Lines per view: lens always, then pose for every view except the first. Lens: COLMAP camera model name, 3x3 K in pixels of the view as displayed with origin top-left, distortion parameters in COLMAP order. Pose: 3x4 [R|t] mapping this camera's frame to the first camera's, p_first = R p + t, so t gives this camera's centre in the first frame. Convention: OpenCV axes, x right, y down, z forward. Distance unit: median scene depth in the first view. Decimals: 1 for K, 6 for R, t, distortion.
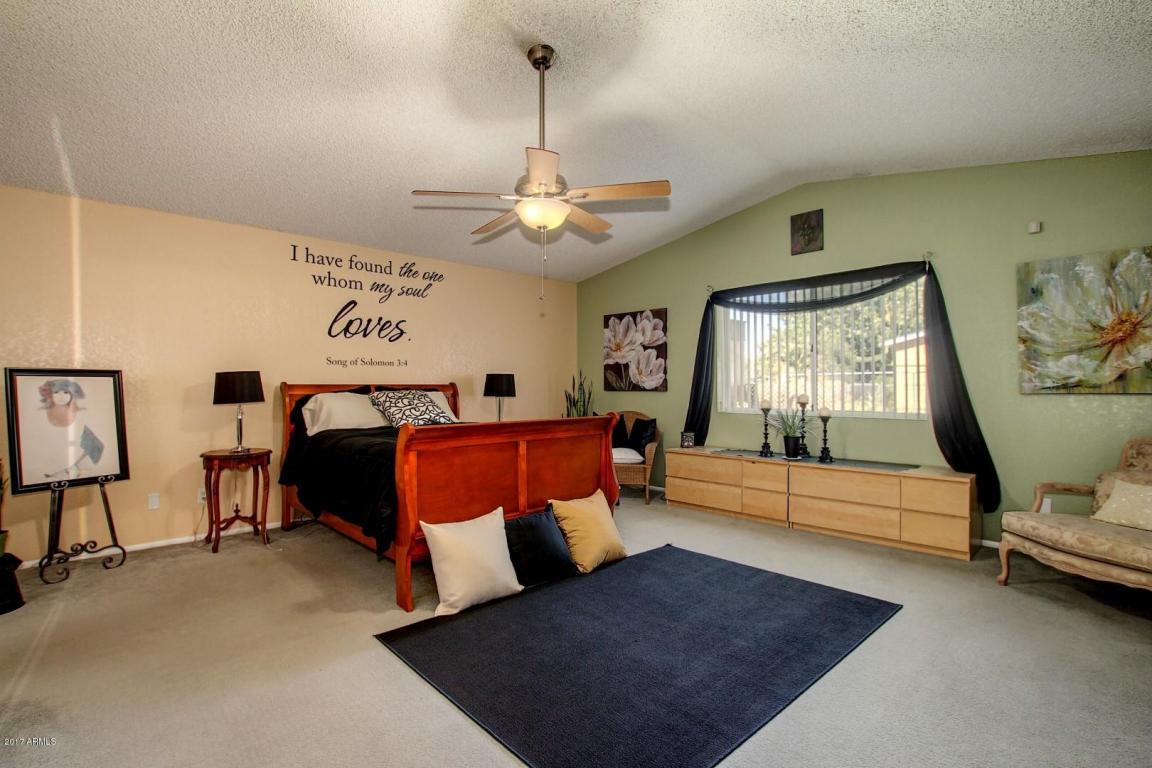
lens RADIAL K [[547.0, 0, 579.8], [0, 547.0, 383.6], [0, 0, 1]] dist [-0.022302, -0.000362]
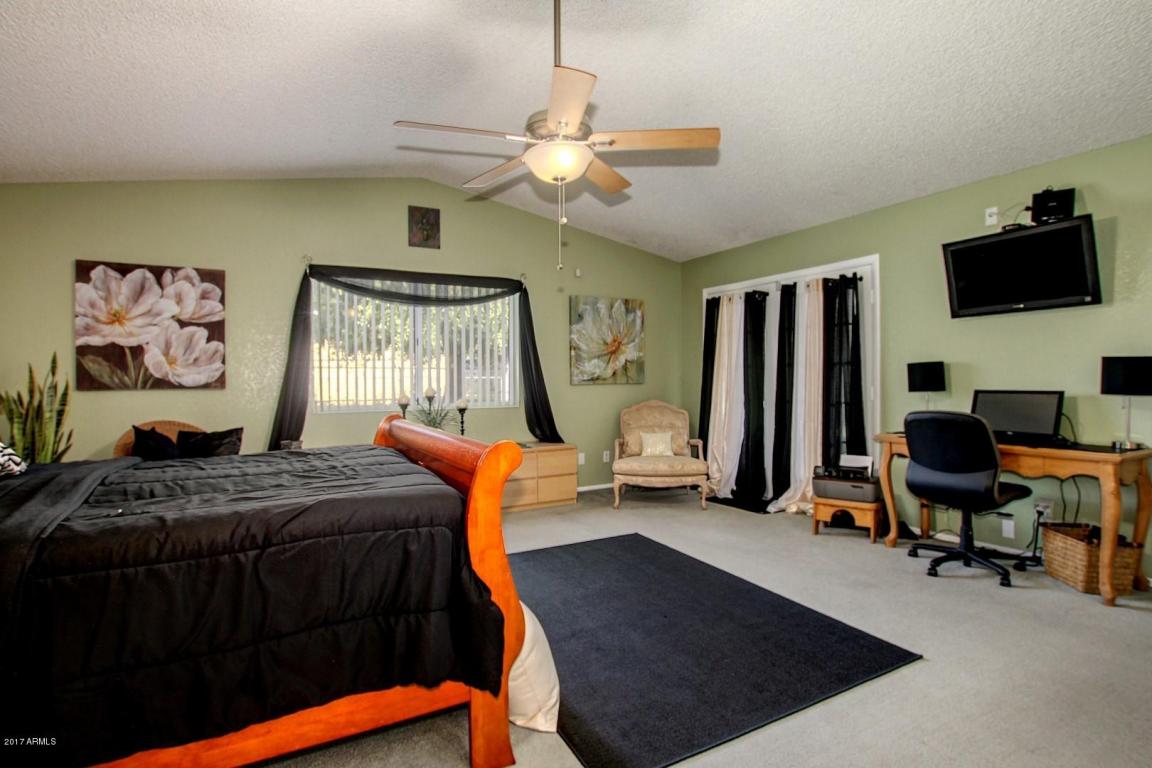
lens RADIAL K [[547.0, 0, 581.1], [0, 547.0, 386.6], [0, 0, 1]] dist [-0.022302, -0.000362]
pose [[0.269002, -0.010515, 0.963082, -0.391757], [0.004734, 0.999943, 0.009595, 0.006939], [-0.963128, 0.001978, 0.269037, 0.368349]]
